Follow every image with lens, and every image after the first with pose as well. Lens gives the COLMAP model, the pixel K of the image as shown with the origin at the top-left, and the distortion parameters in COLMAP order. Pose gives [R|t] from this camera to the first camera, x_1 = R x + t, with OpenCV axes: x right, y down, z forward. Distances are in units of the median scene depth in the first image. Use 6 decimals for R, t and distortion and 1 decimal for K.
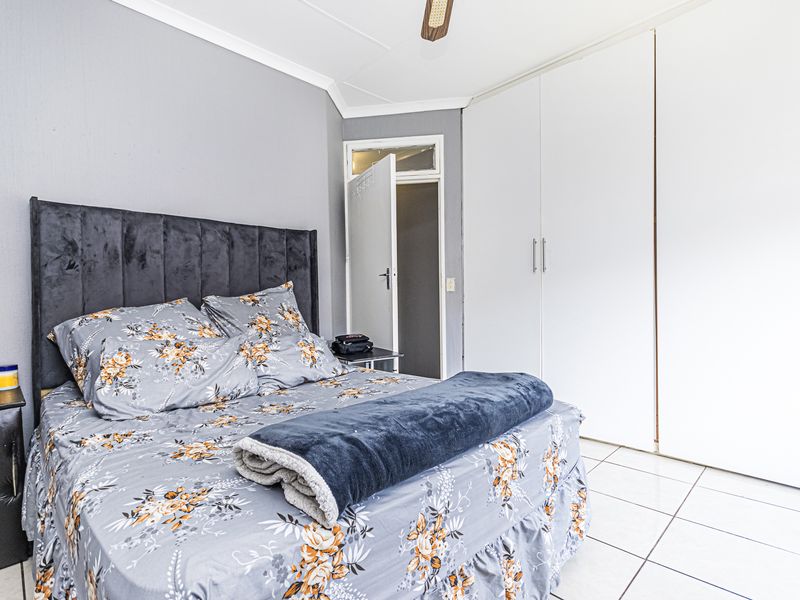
lens RADIAL K [[423.5, 0, 382.2], [0, 423.5, 304.5], [0, 0, 1]] dist [-0.001444, -0.000268]
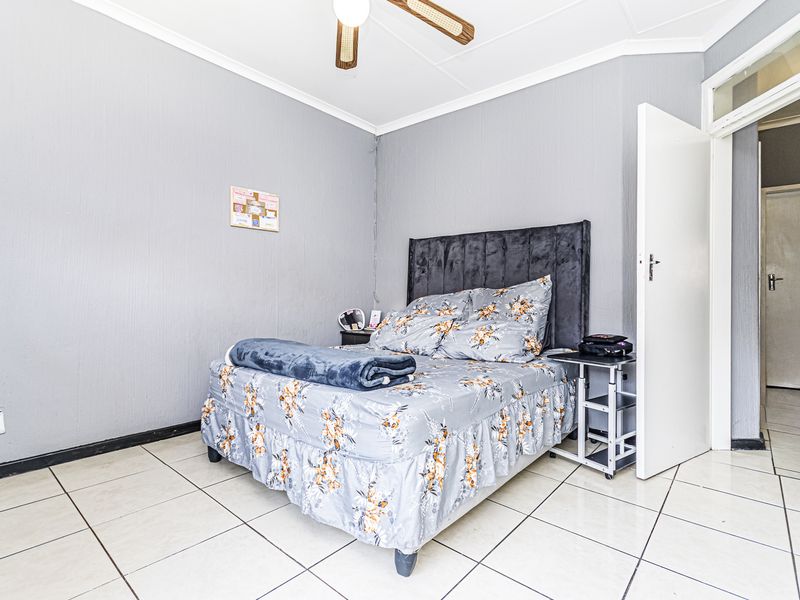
lens RADIAL K [[423.5, 0, 396.9], [0, 423.5, 294.3], [0, 0, 1]] dist [-0.001444, -0.000268]
pose [[0.080717, 0.021168, -0.996512, 1.167905], [-0.035585, 0.999198, 0.018343, -0.021747], [0.996102, 0.033980, 0.081406, 0.777962]]
